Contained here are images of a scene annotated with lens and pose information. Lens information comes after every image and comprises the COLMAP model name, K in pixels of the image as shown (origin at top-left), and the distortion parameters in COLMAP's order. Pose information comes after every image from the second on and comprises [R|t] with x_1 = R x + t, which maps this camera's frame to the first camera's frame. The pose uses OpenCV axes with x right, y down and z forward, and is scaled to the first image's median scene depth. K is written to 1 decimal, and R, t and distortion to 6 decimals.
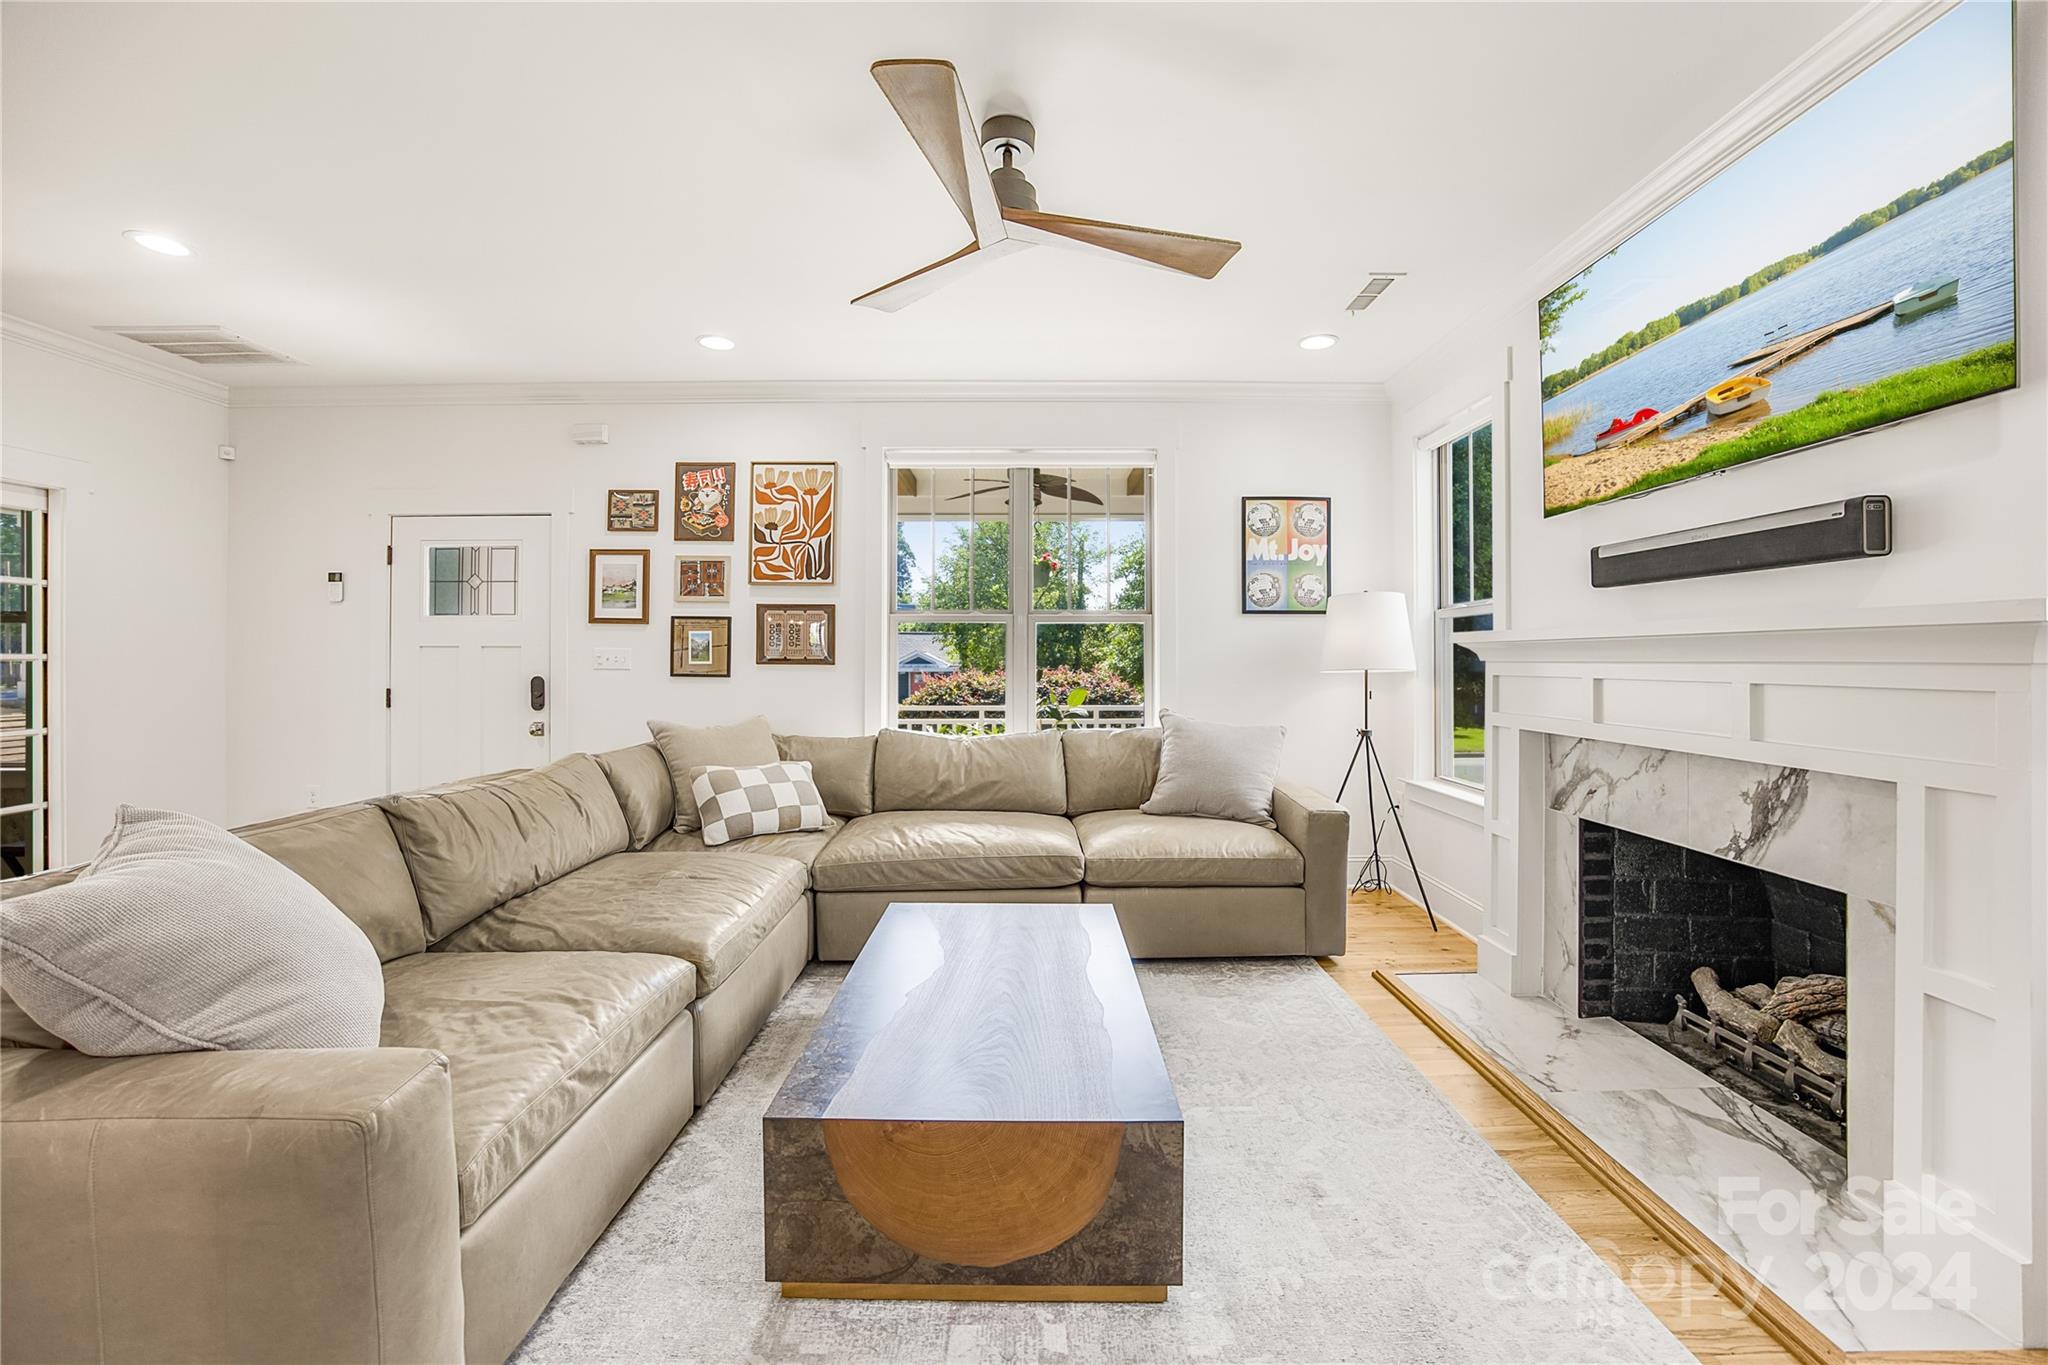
lens RADIAL K [[819.3, 0, 1011.4], [0, 819.3, 668.5], [0, 0, 1]] dist [-0.045527, 0.015874]
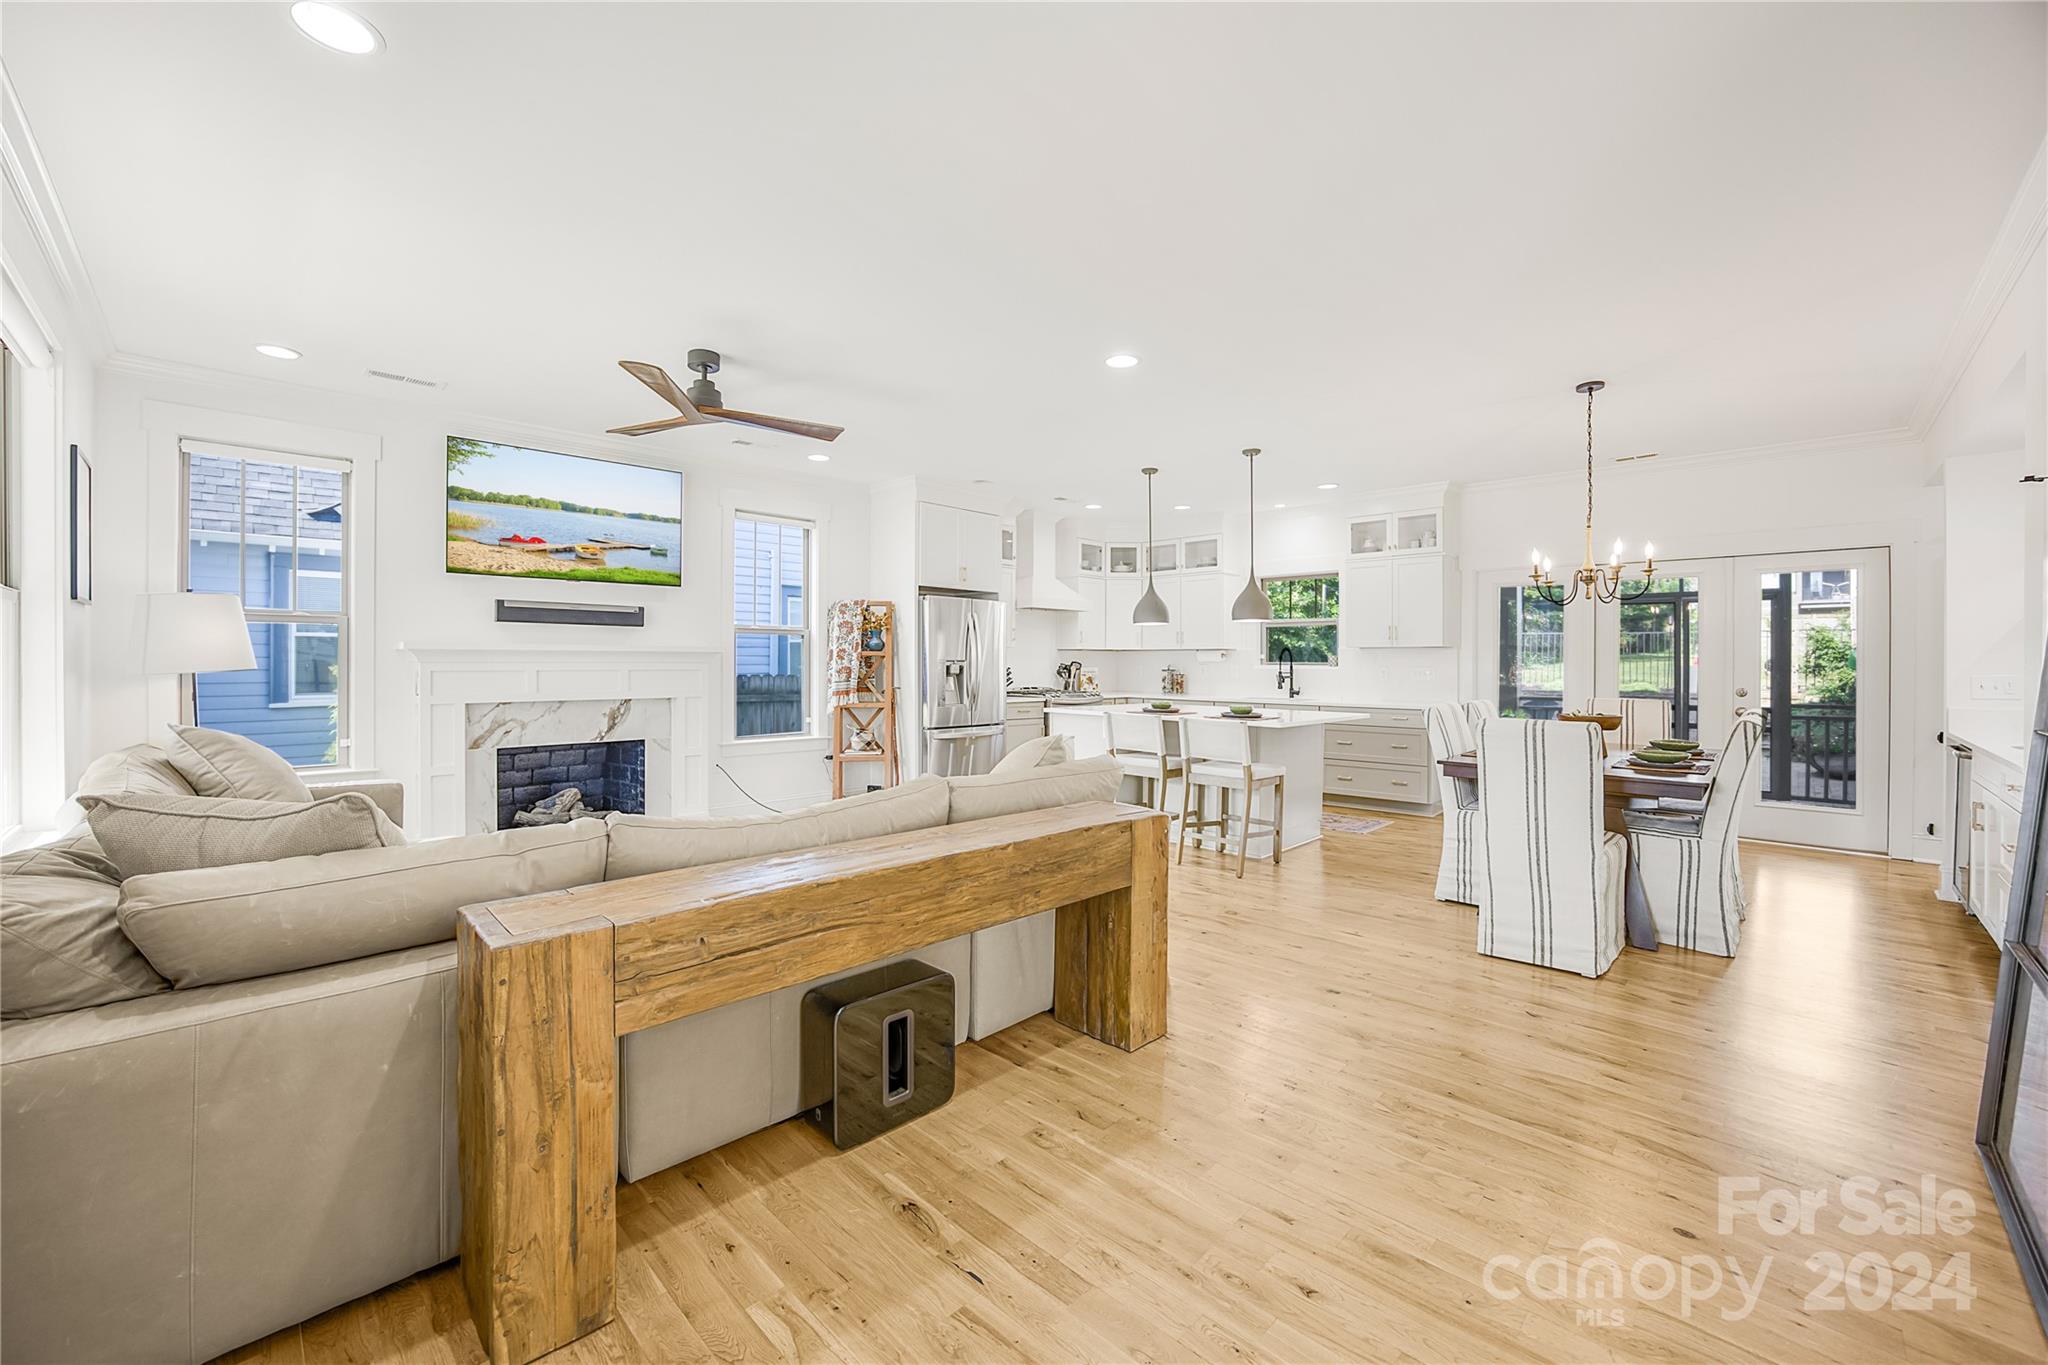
lens RADIAL K [[820.8, 0, 1016.7], [0, 820.8, 661.8], [0, 0, 1]] dist [-0.035242, 0.000313]
pose [[-0.711697, -0.004016, 0.702475, -0.866631], [0.001775, 0.999970, 0.007515, -0.011722], [-0.702484, 0.006595, -0.711669, 0.909187]]
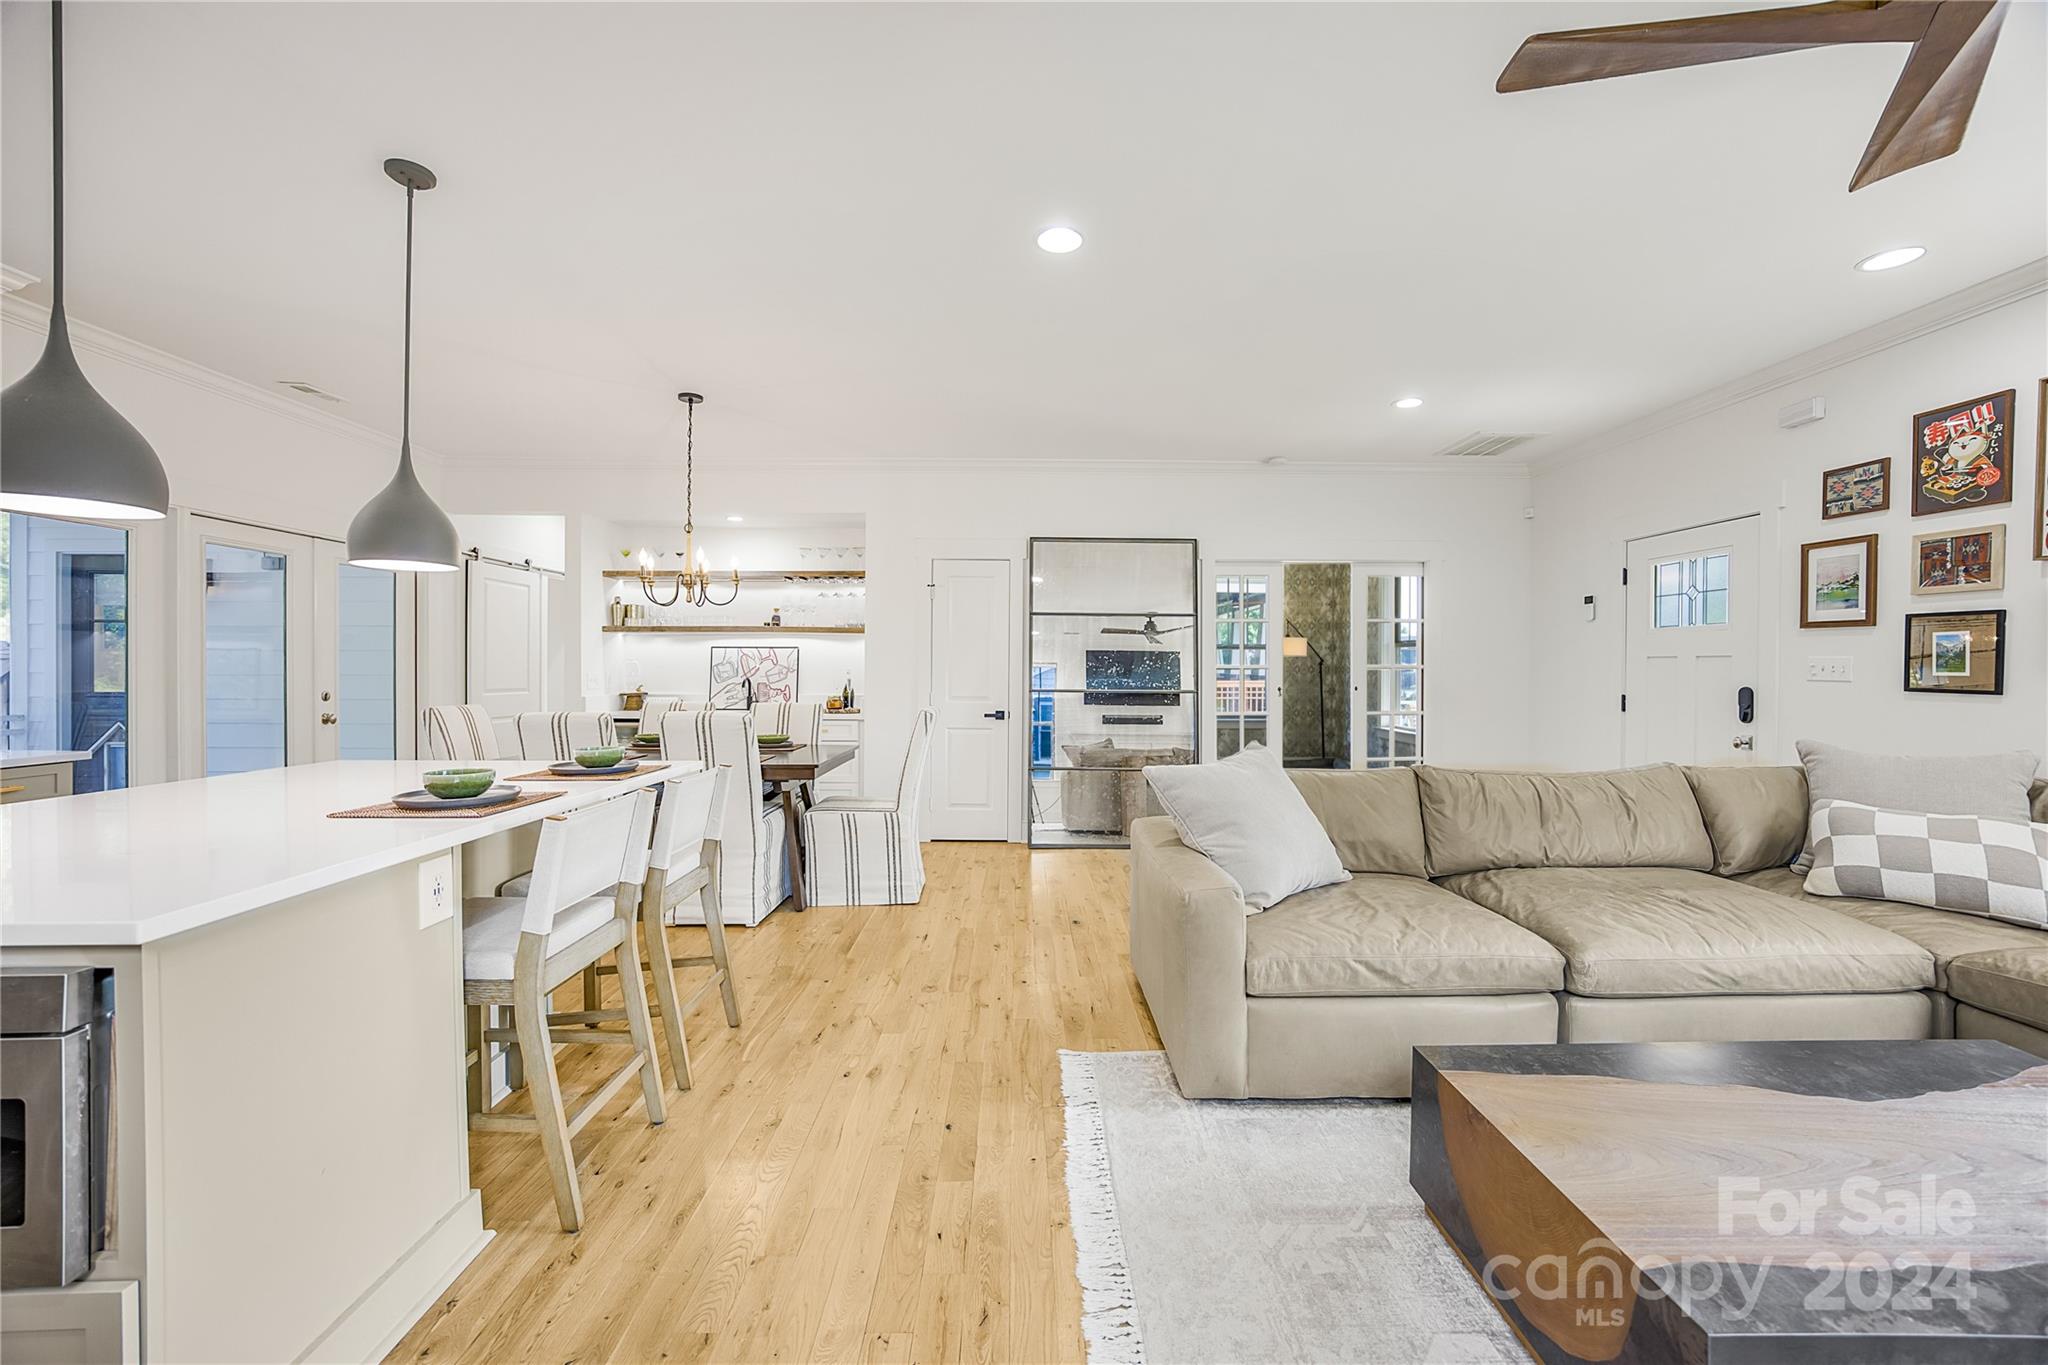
lens RADIAL K [[803.1, 0, 1031.2], [0, 803.1, 671.0], [0, 0, 1]] dist [-0.043328, 0.013751]
pose [[0.020175, 0.002446, -0.999793, 0.313424], [-0.012686, 0.999917, 0.002190, -0.000582], [0.999716, 0.012639, 0.020204, 0.143039]]
